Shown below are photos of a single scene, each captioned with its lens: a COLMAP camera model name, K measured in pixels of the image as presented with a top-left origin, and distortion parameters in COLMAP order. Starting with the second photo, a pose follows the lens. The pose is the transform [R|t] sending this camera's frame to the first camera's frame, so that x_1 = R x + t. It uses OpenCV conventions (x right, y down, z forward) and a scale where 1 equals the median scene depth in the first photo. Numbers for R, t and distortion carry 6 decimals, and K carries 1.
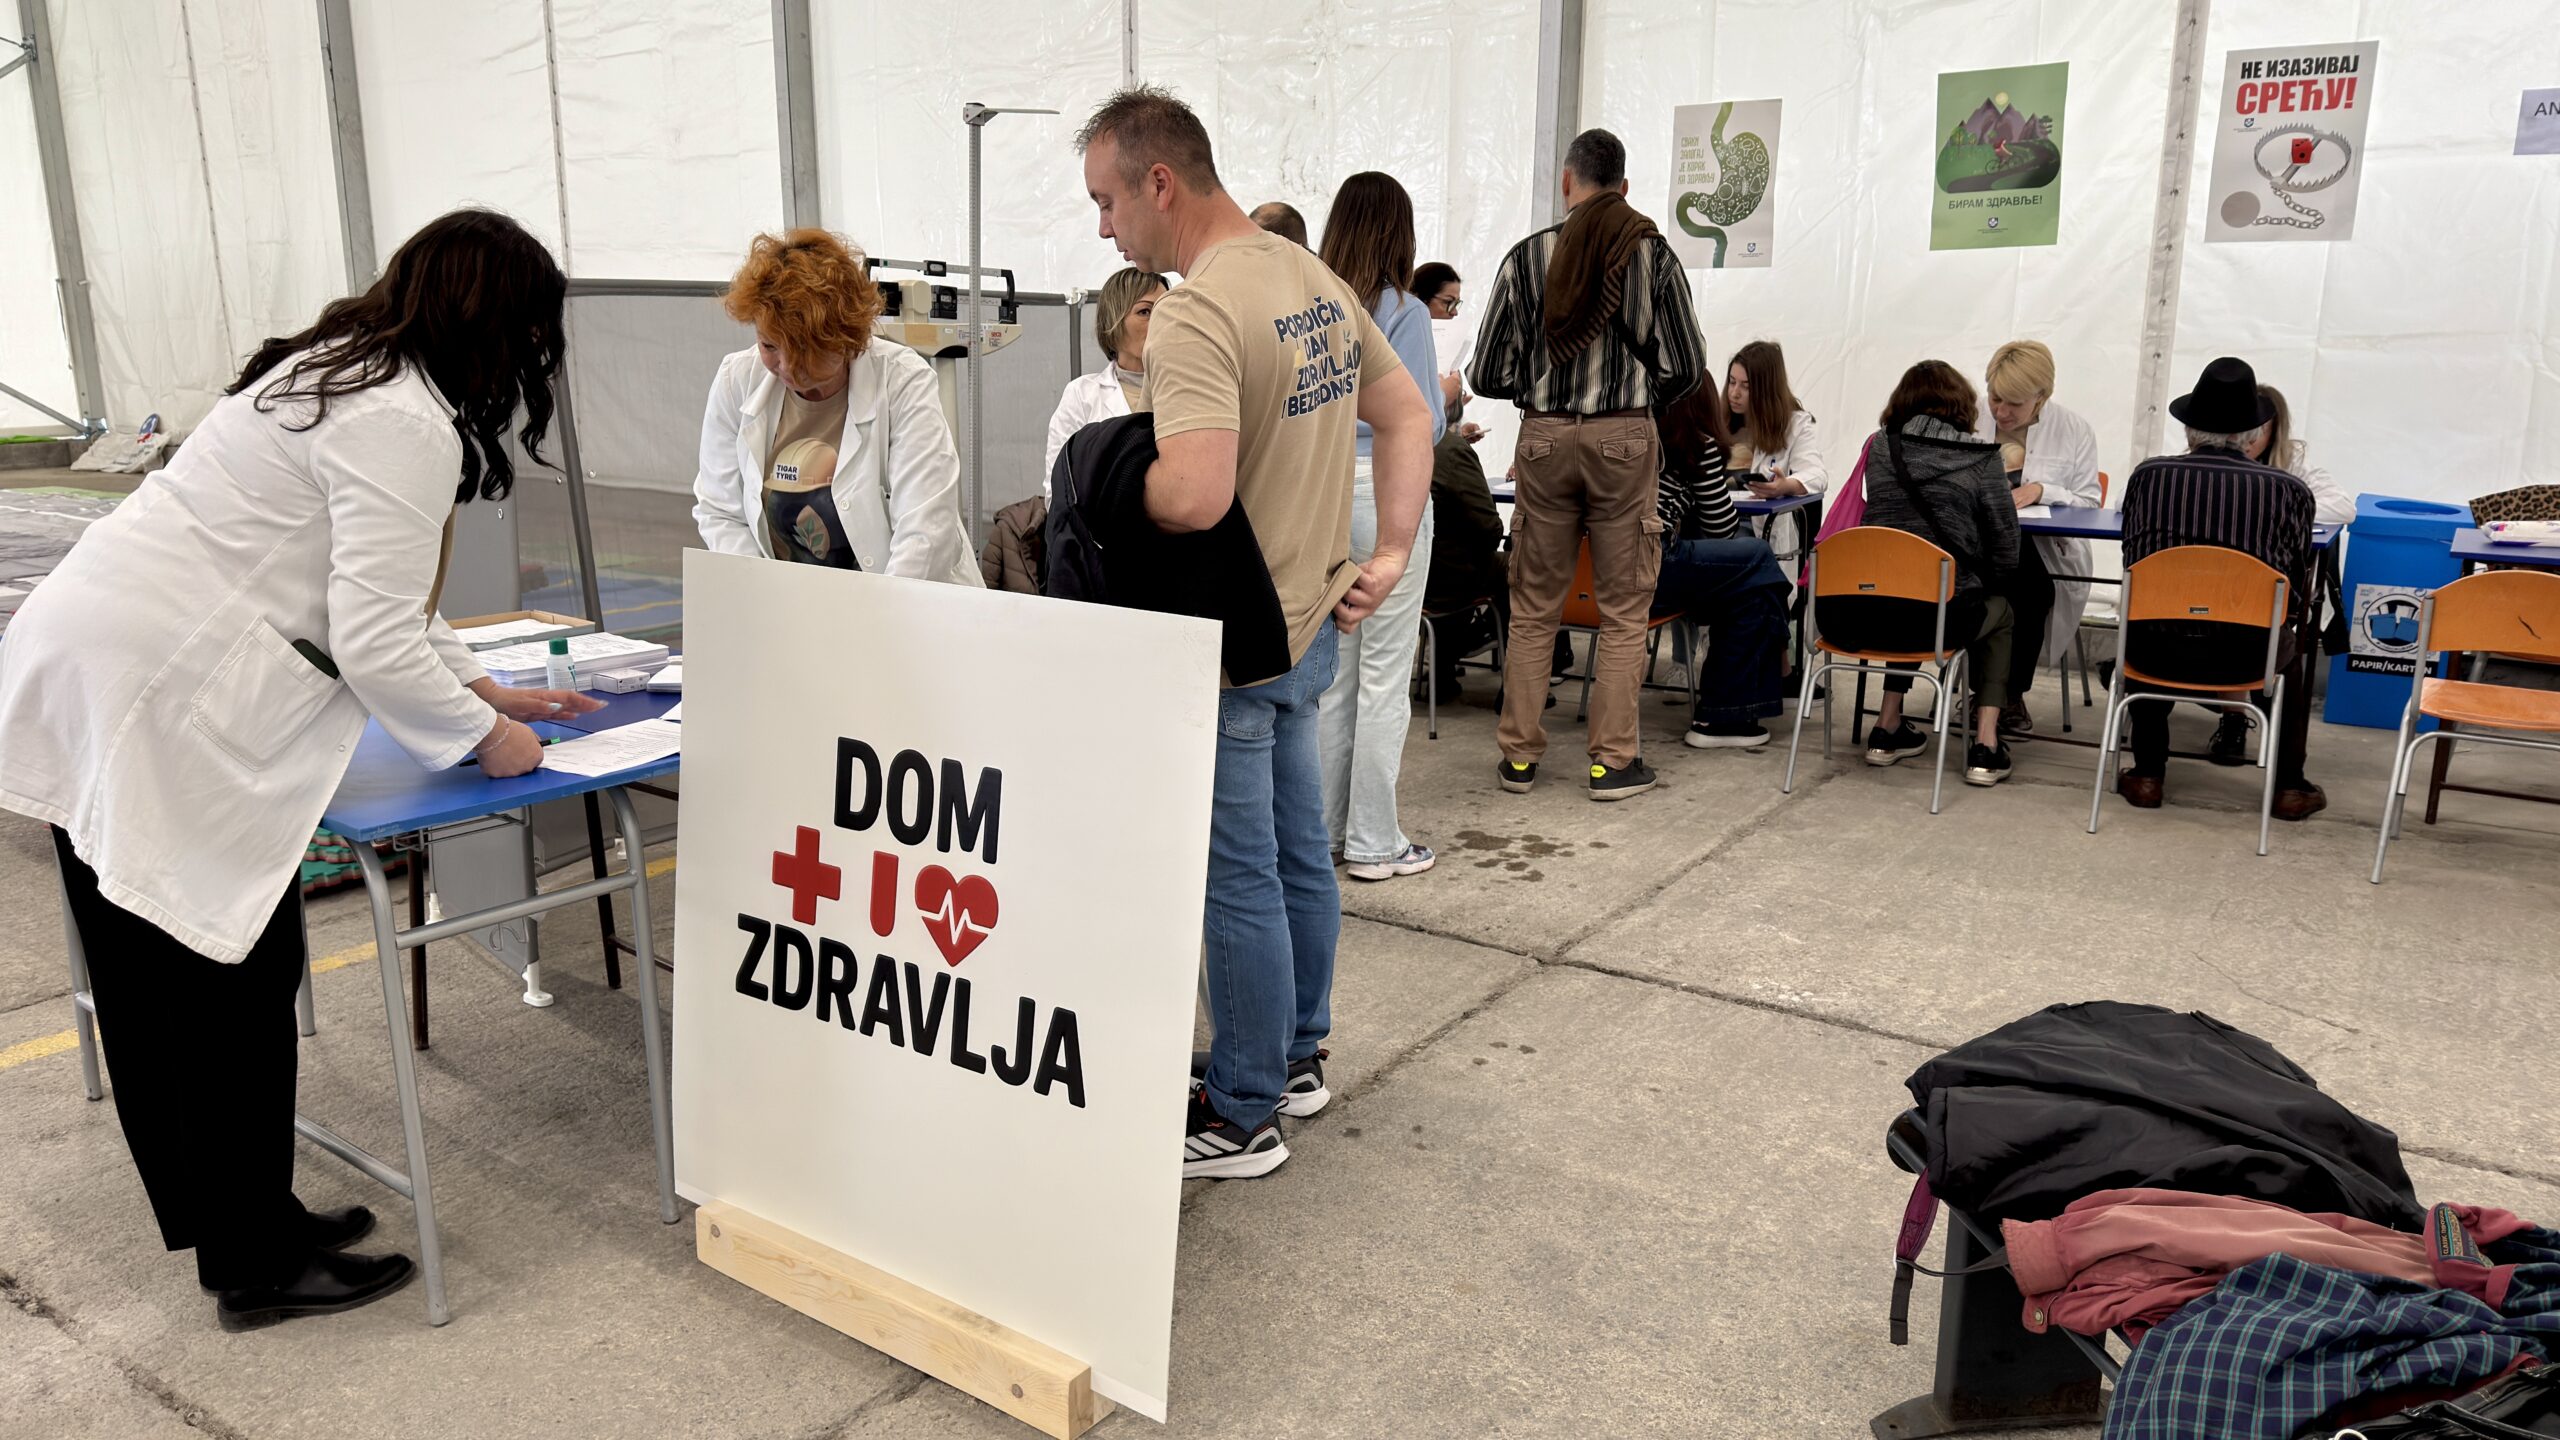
lens RADIAL K [[1840.8, 0, 1268.6], [0, 1840.8, 704.0], [0, 0, 1]] dist [0.010766, 0.000818]
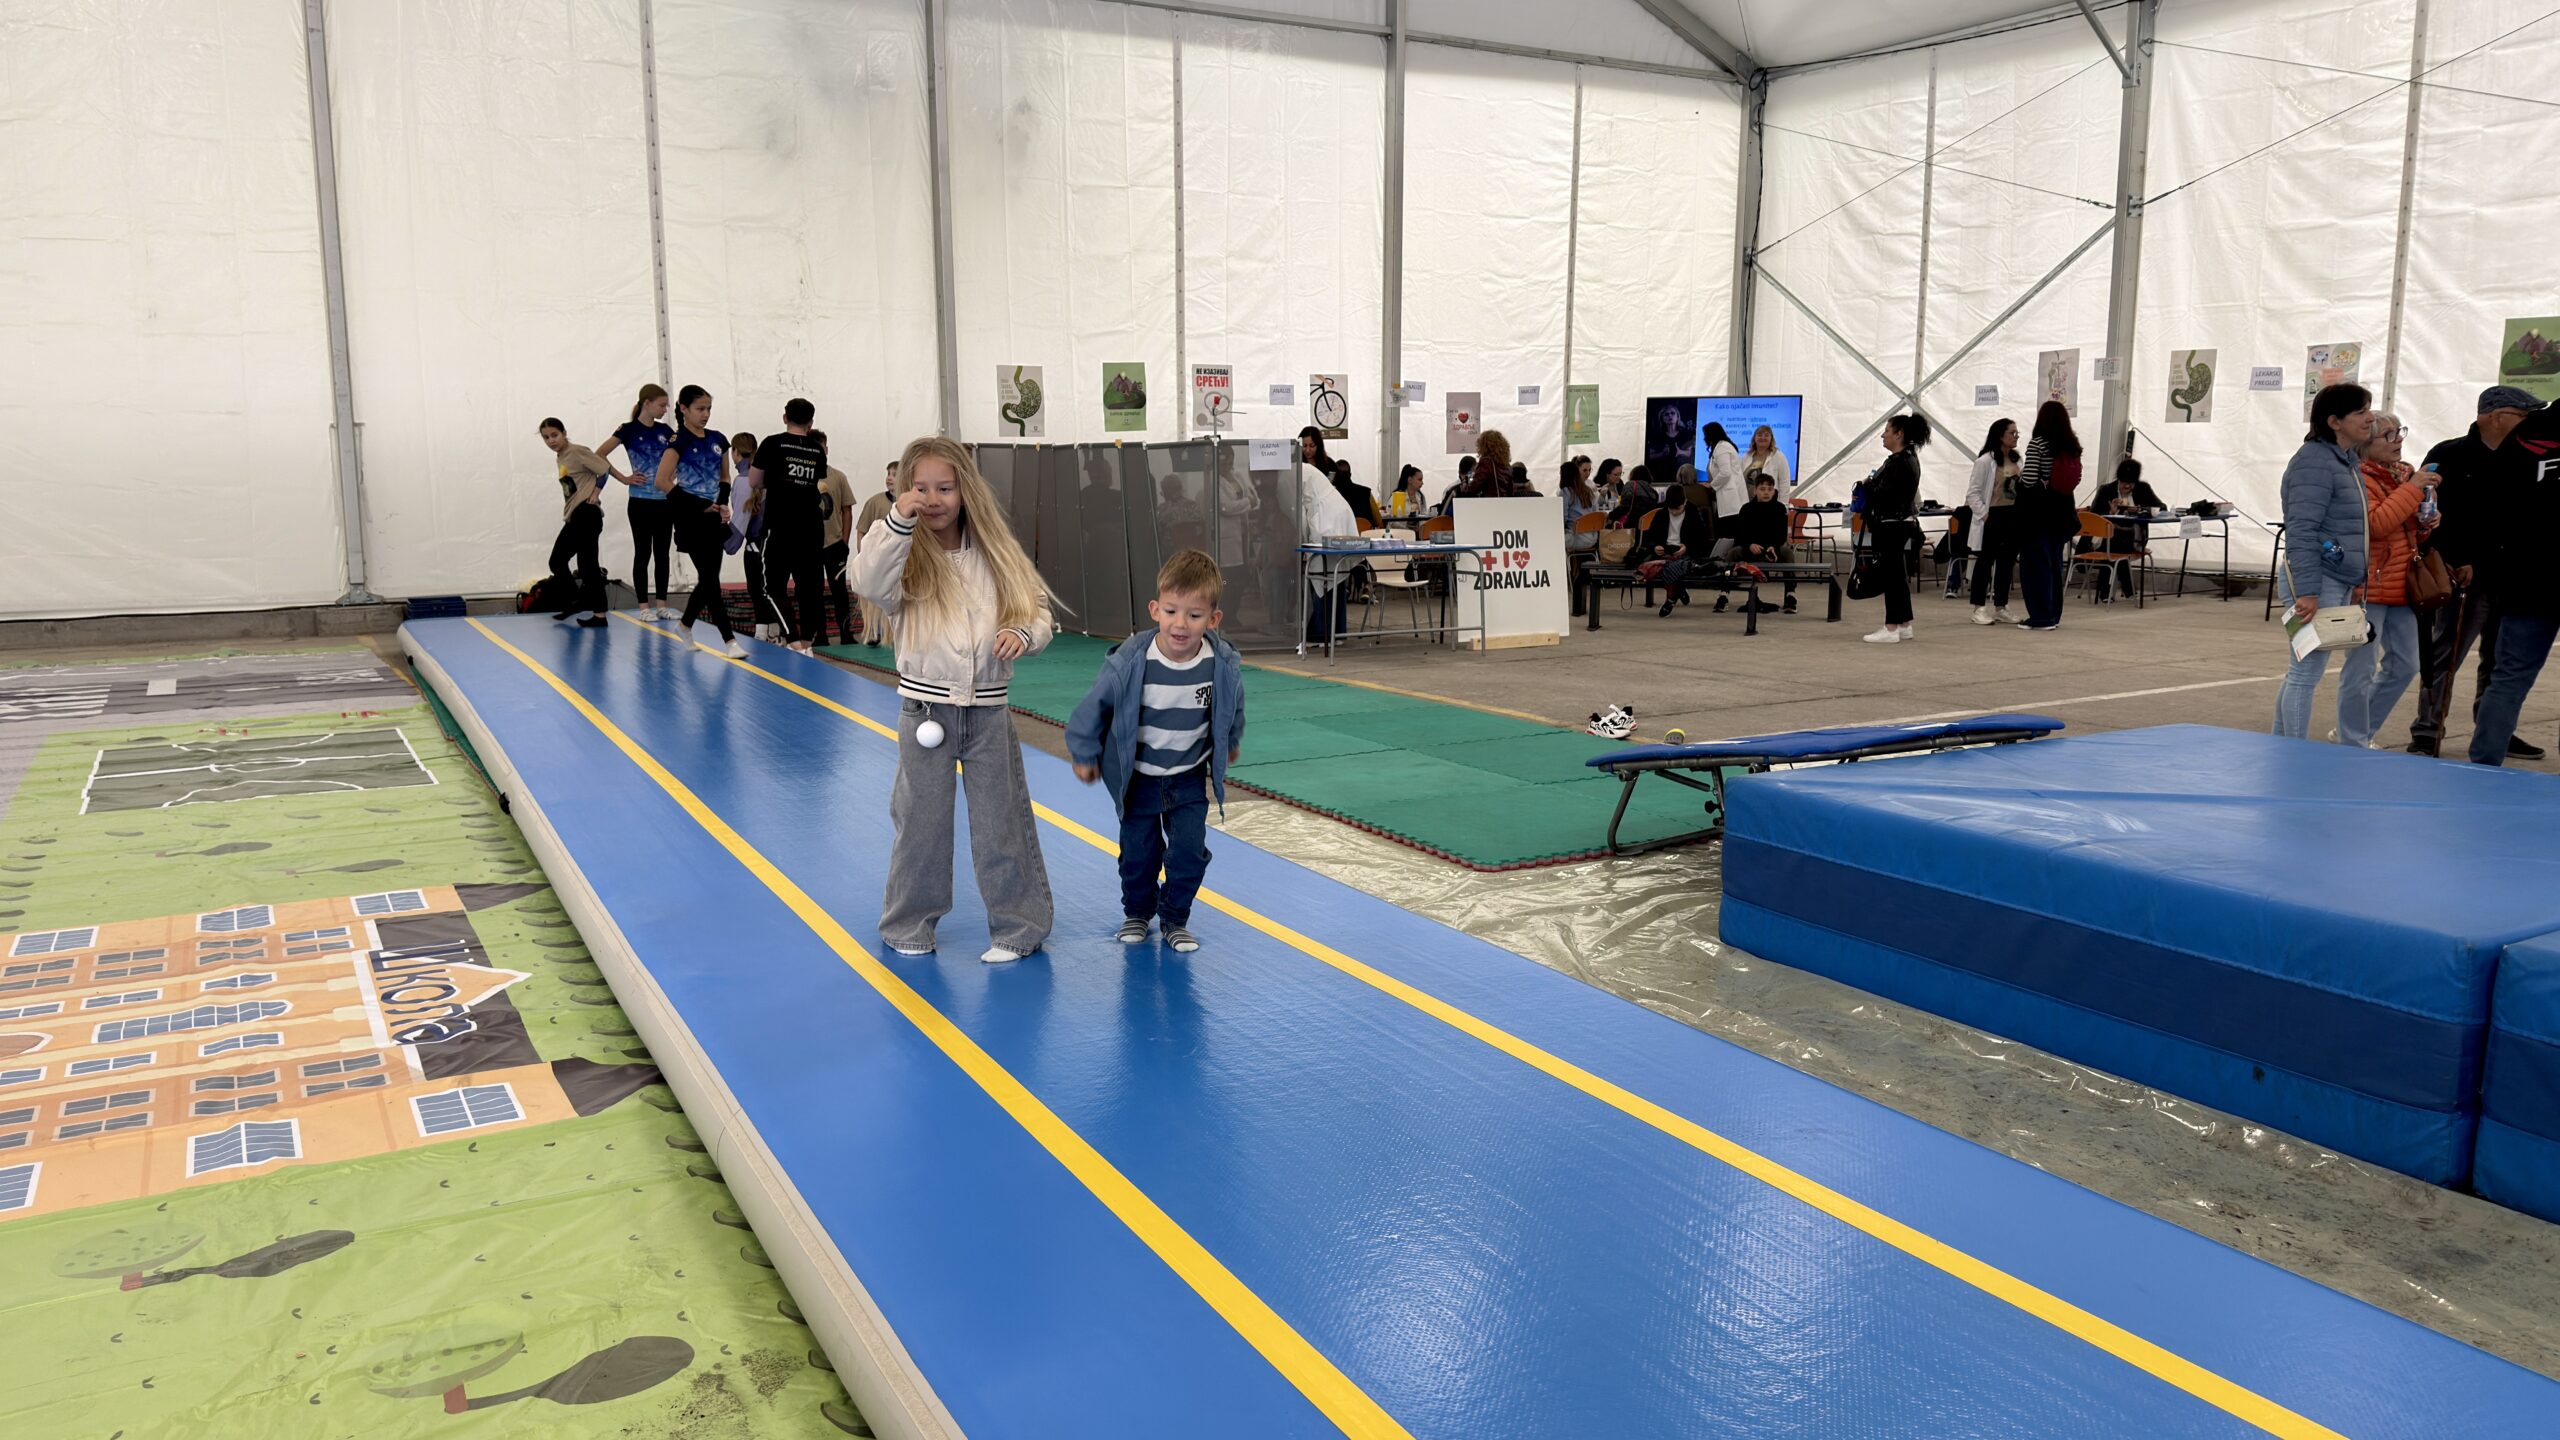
lens RADIAL K [[1840.8, 0, 1284.0], [0, 1840.8, 720.3], [0, 0, 1]] dist [0.010766, 0.000818]
pose [[0.400973, -0.128445, 0.907040, -2.010433], [0.199807, 0.978546, 0.050242, 0.062160], [-0.894034, 0.161088, 0.418035, -0.201959]]
